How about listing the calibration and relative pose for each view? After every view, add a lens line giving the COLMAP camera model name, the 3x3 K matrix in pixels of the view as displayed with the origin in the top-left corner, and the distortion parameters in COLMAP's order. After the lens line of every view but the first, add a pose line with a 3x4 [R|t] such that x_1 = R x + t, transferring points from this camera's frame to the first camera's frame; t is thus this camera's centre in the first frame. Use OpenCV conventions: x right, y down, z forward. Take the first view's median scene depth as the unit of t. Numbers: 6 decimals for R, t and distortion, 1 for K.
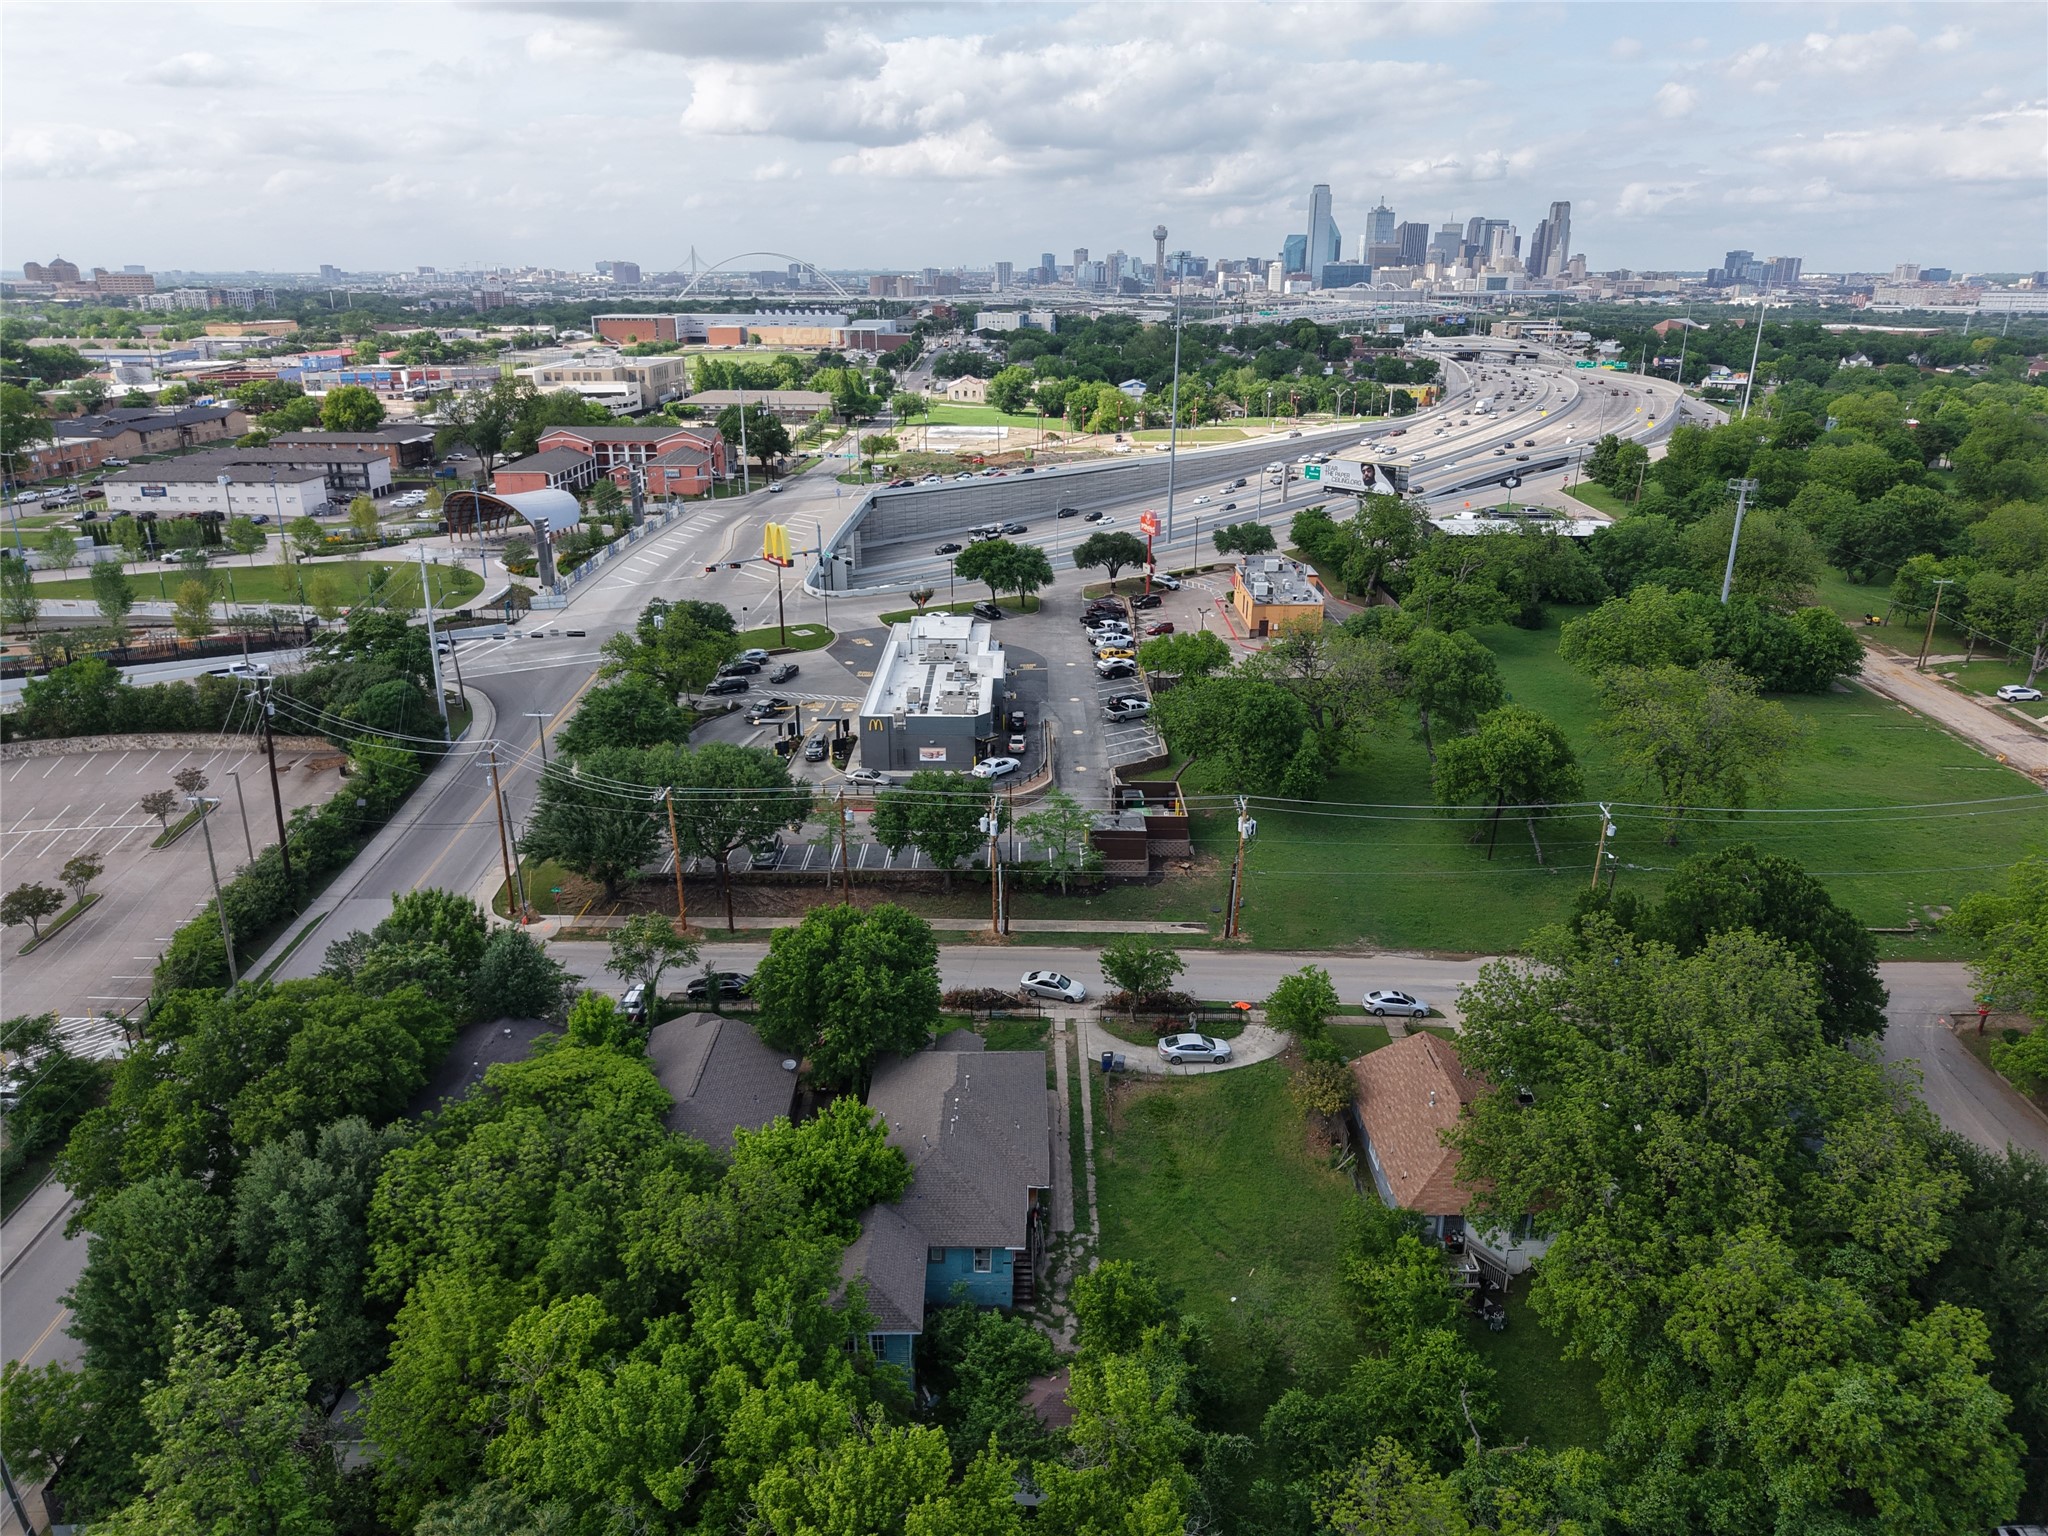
lens RADIAL K [[1413.1, 0, 1024.0], [0, 1413.1, 768.0], [0, 0, 1]] dist [0.007438, -0.005496]
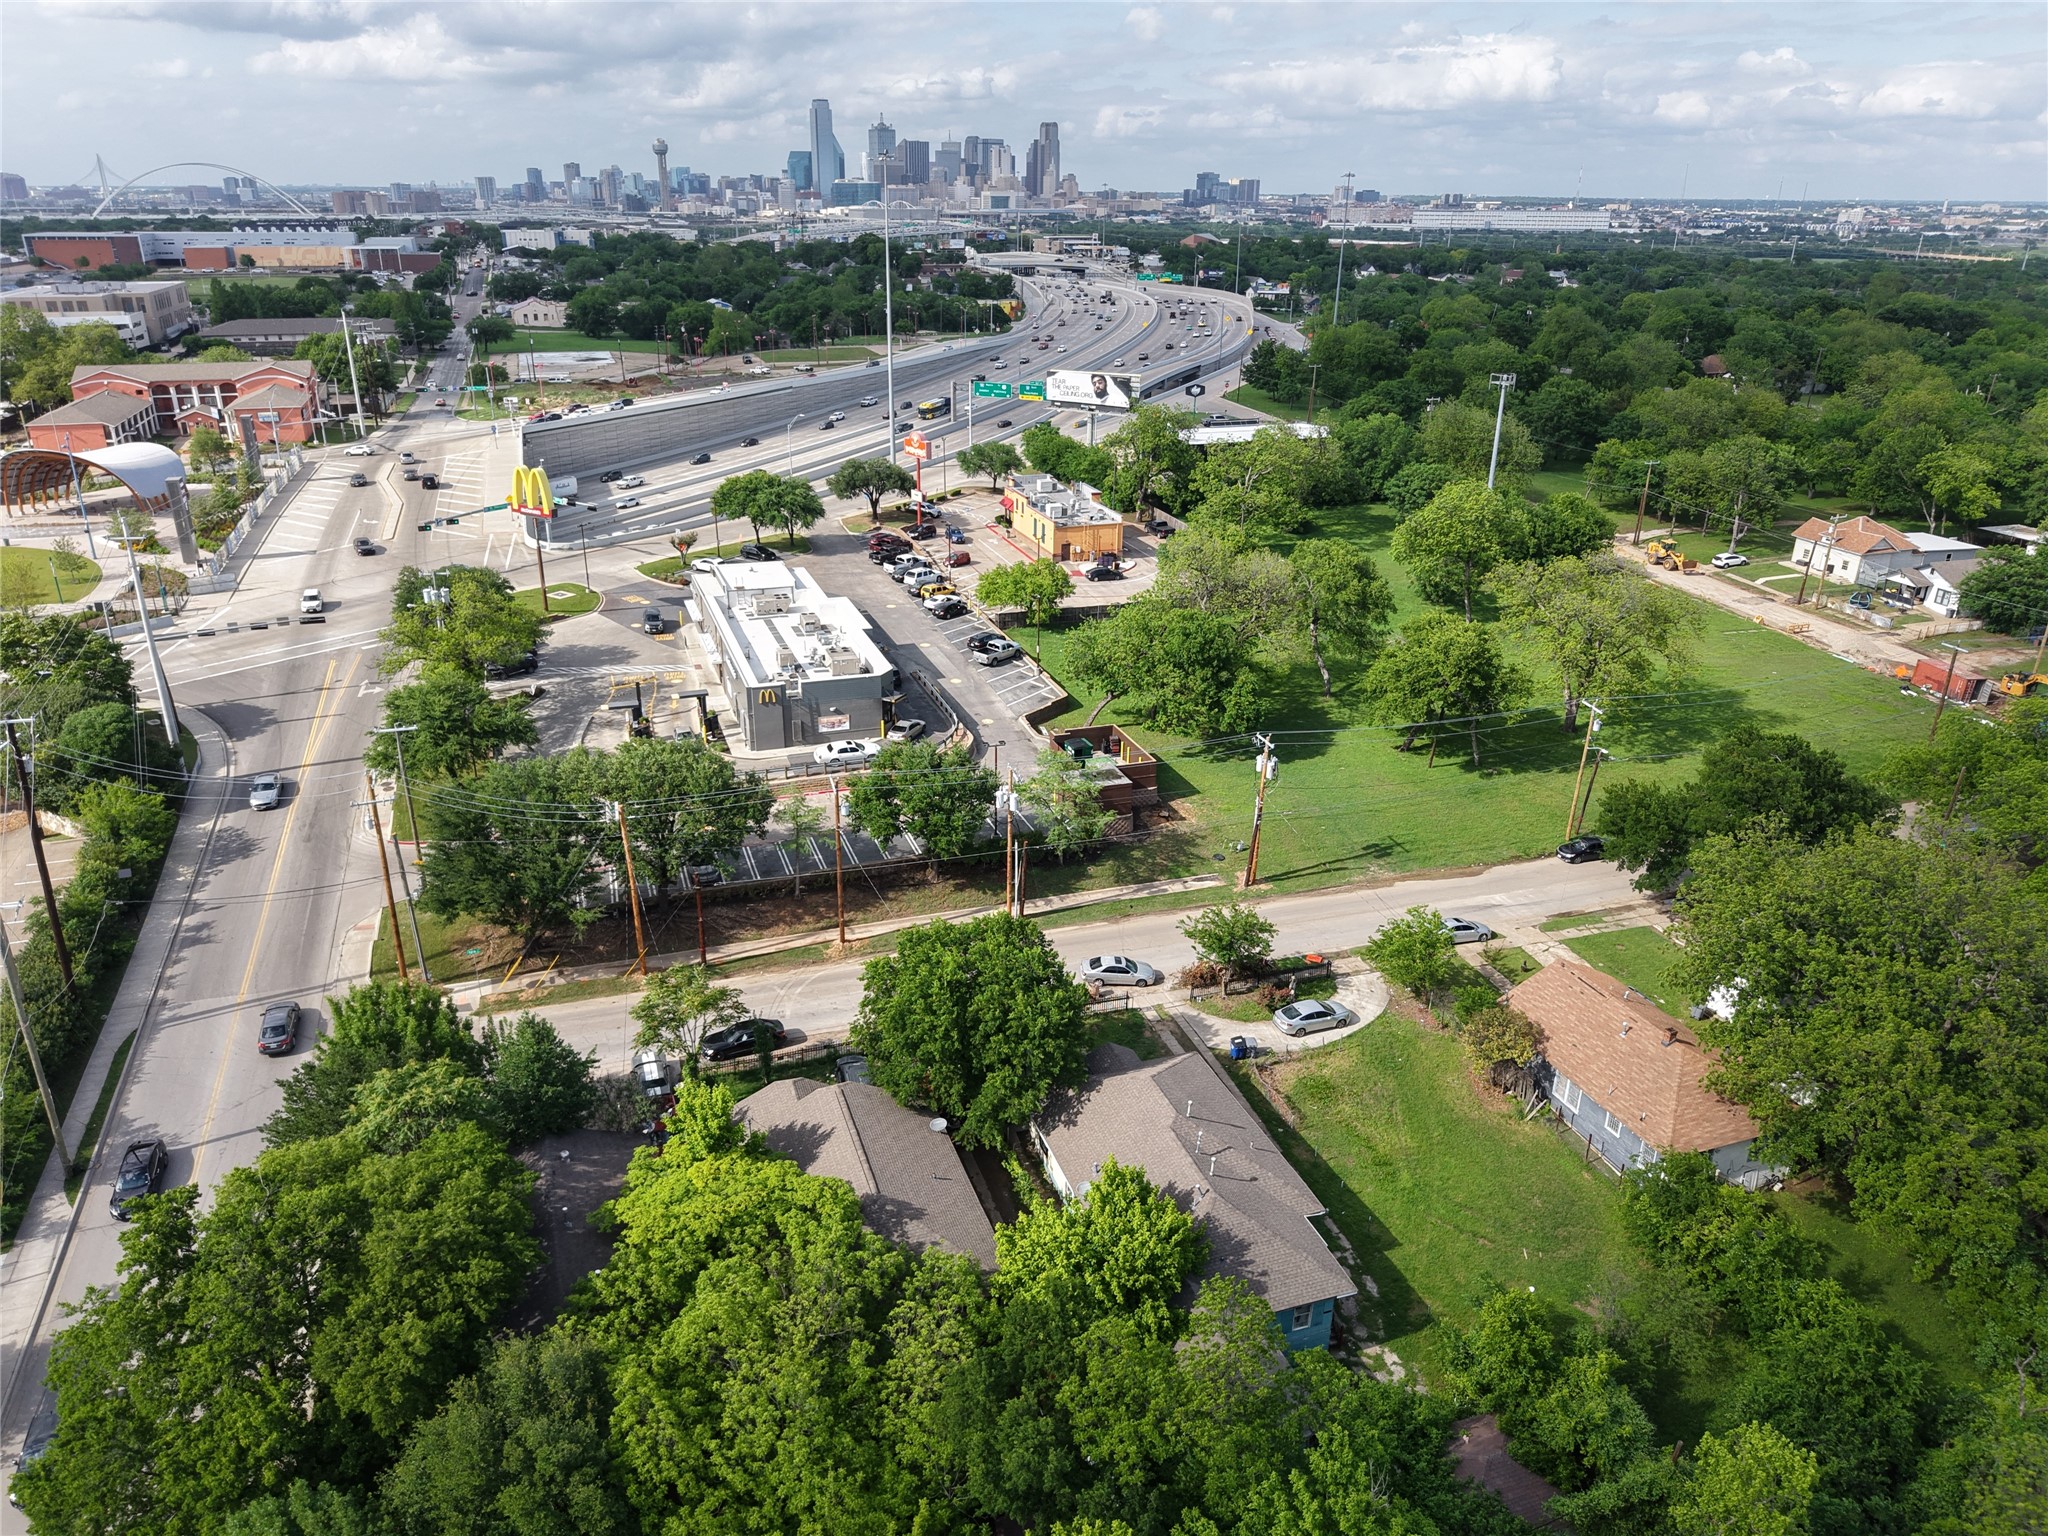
lens RADIAL K [[1410.5, 0, 1029.9], [0, 1410.5, 766.2], [0, 0, 1]] dist [0.000965, -0.001974]
pose [[0.944375, -0.119484, 0.306399, -0.151825], [0.103949, 0.992351, 0.066592, -0.019794], [-0.312012, -0.031038, 0.949571, 0.096827]]
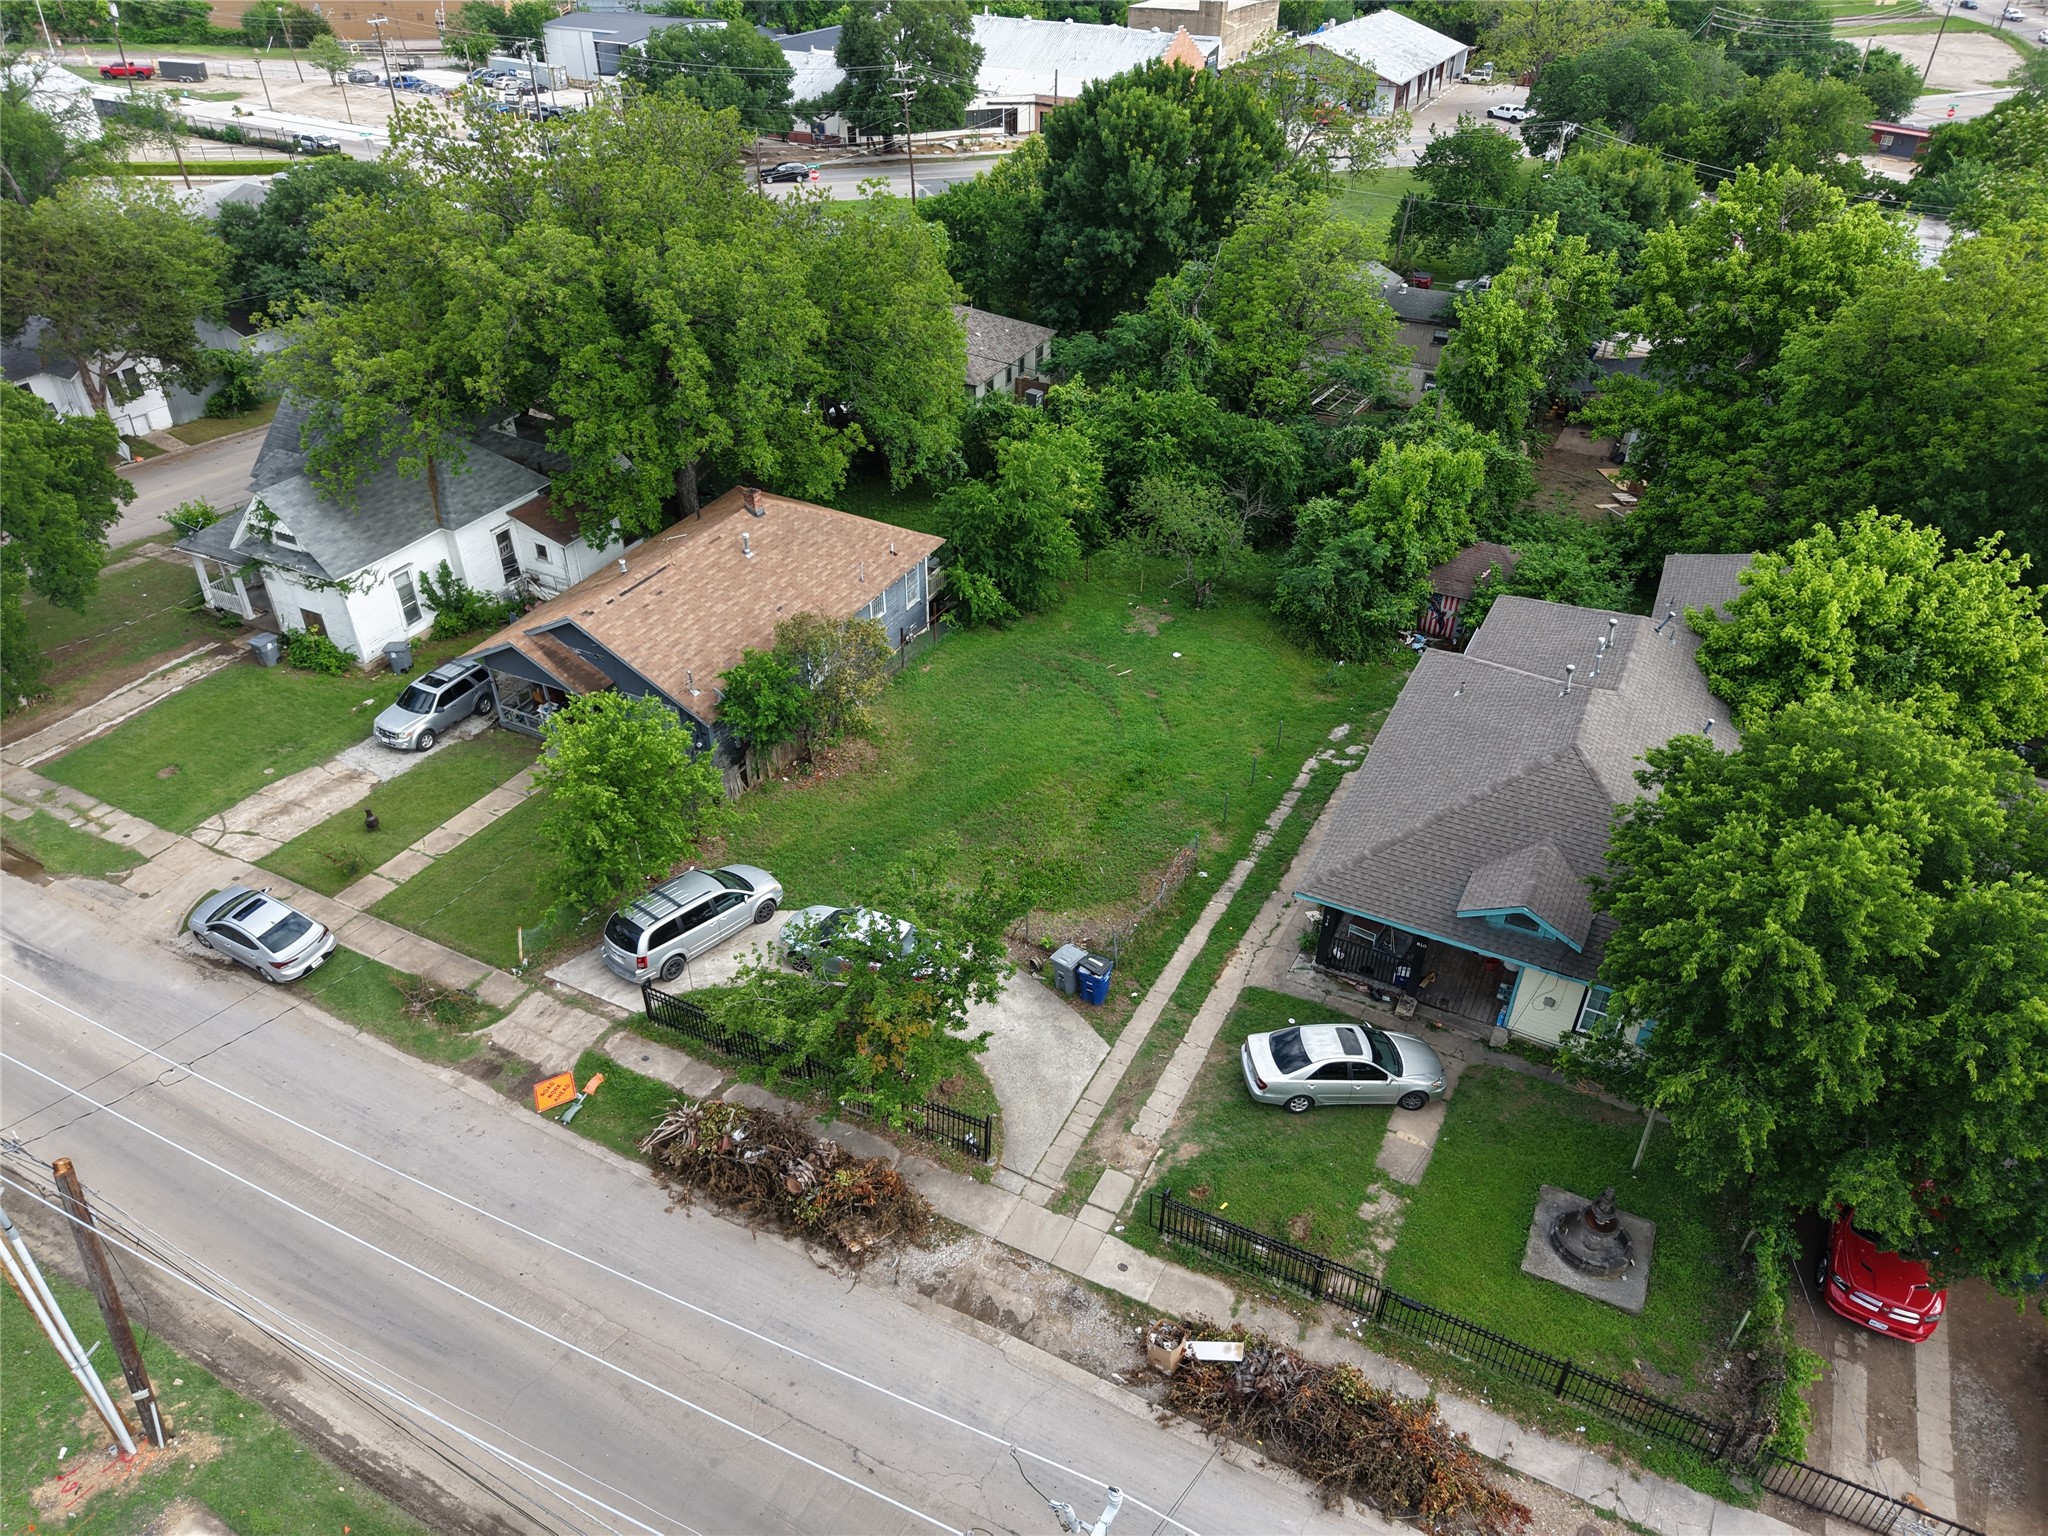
lens RADIAL K [[1373.6, 0, 1021.4], [0, 1373.6, 763.2], [0, 0, 1]] dist [0.007583, -0.003267]
pose [[-0.889147, -0.273258, 0.367081, -0.022497], [0.142290, 0.597302, 0.789293, -0.063631], [-0.434939, 0.754030, -0.492207, 0.551385]]
